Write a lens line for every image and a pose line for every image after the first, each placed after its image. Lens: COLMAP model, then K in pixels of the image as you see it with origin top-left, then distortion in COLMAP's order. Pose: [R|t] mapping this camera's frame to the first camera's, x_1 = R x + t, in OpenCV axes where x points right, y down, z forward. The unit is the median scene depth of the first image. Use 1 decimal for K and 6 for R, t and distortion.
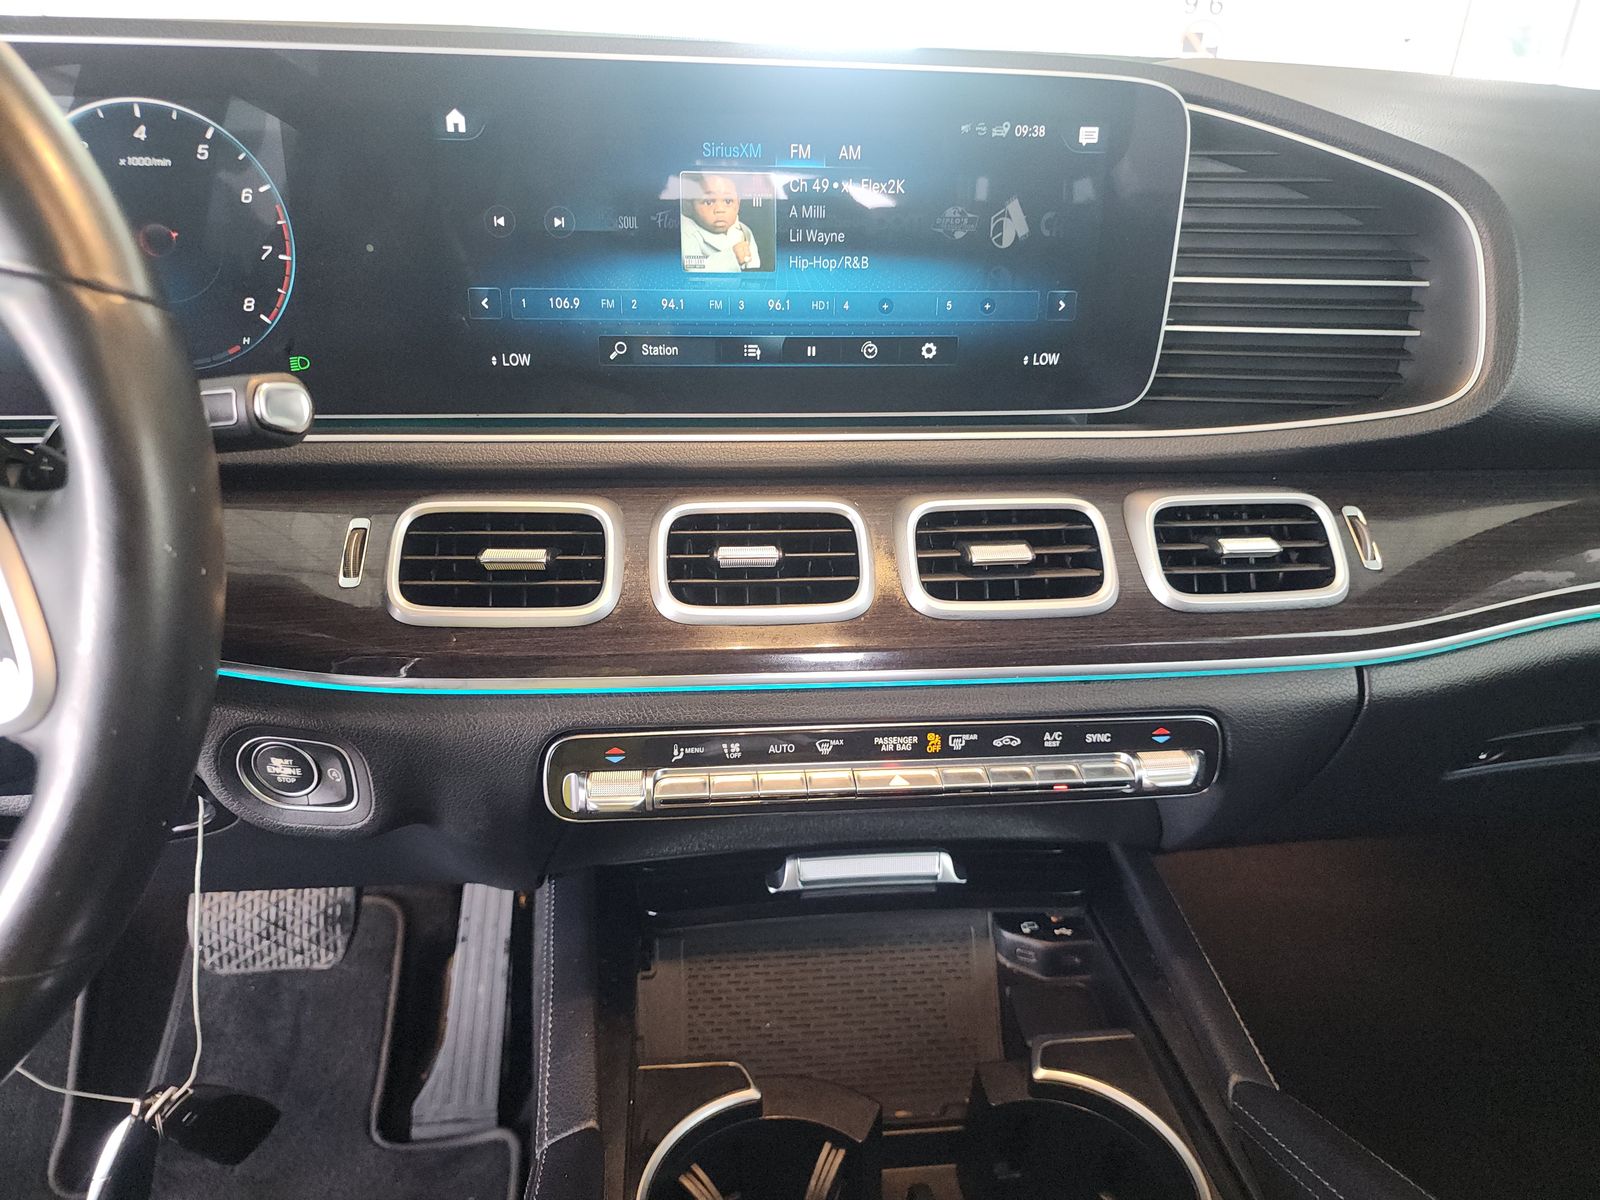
lens RADIAL K [[1066.2, 0, 800.6], [0, 1066.2, 603.1], [0, 0, 1]] dist [0.008470, -0.024169]
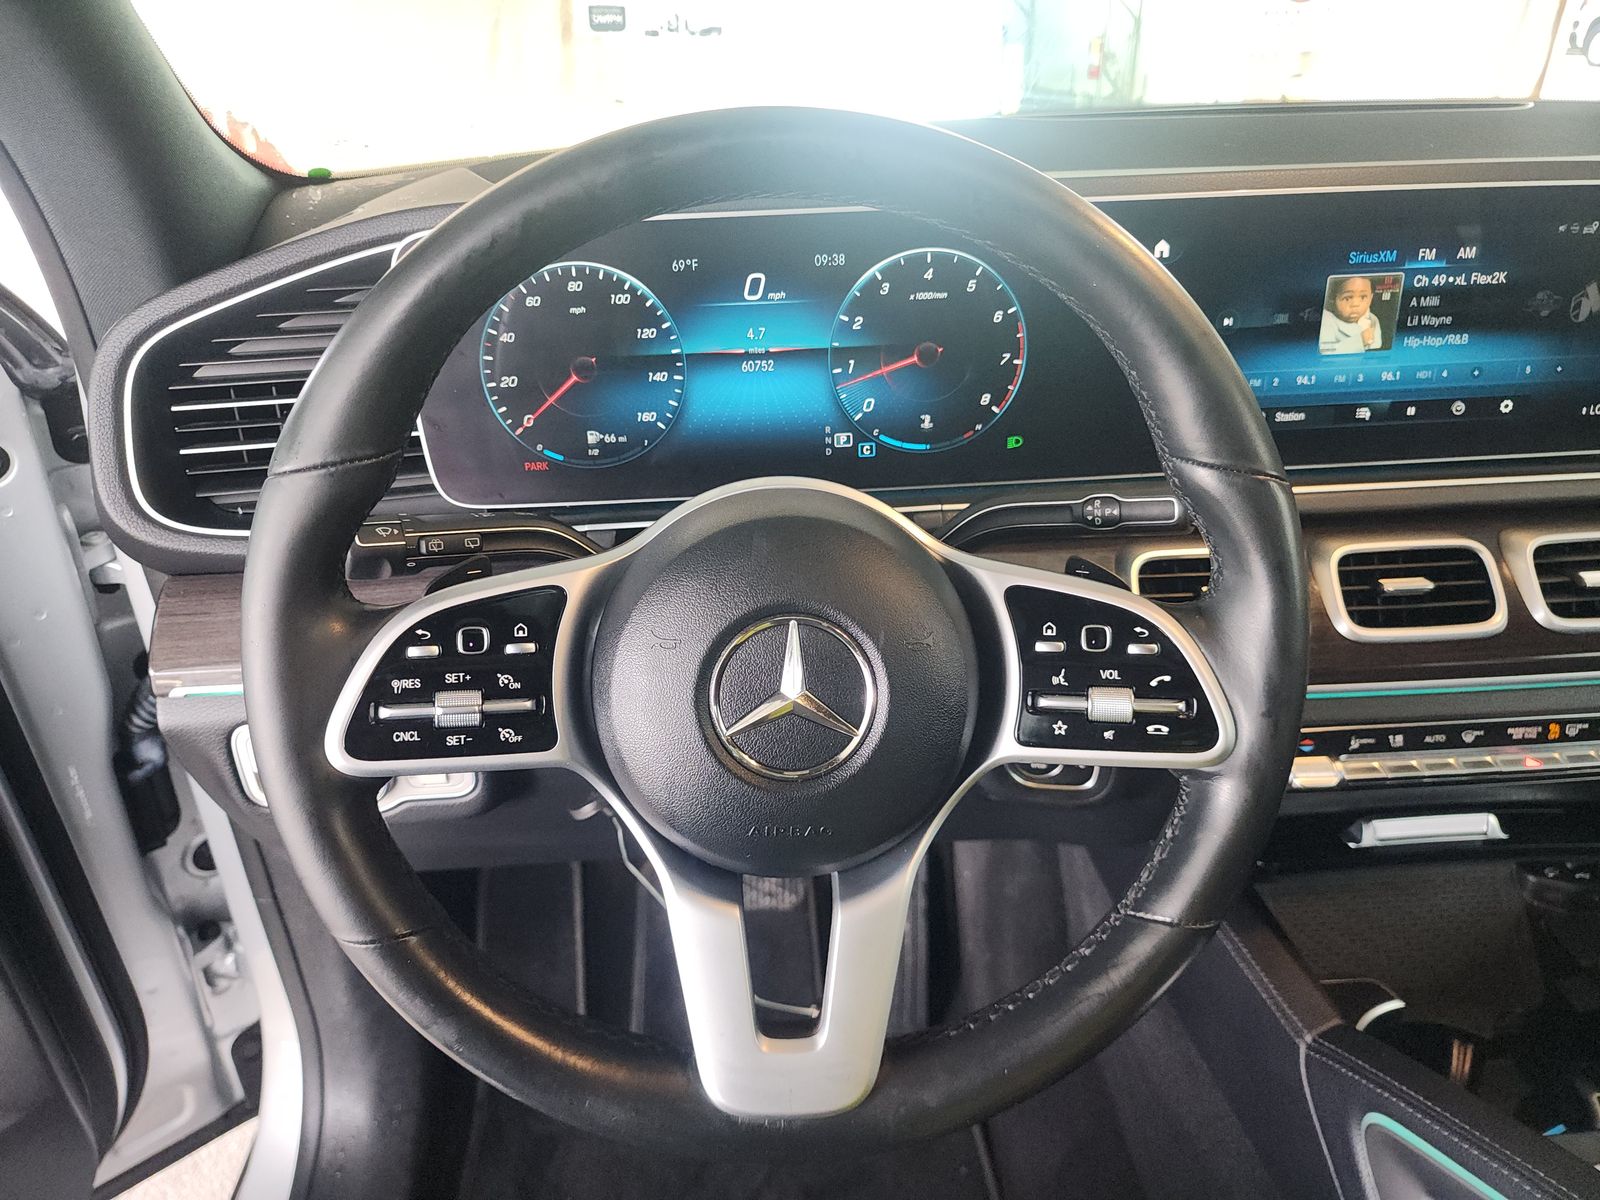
lens RADIAL K [[1066.2, 0, 795.6], [0, 1066.2, 600.3], [0, 0, 1]] dist [0.008470, -0.024169]
pose [[0.996722, -0.024969, -0.076959, -0.633784], [0.029002, 0.998240, 0.051738, -0.108788], [0.075532, -0.053800, 0.995691, -0.295717]]
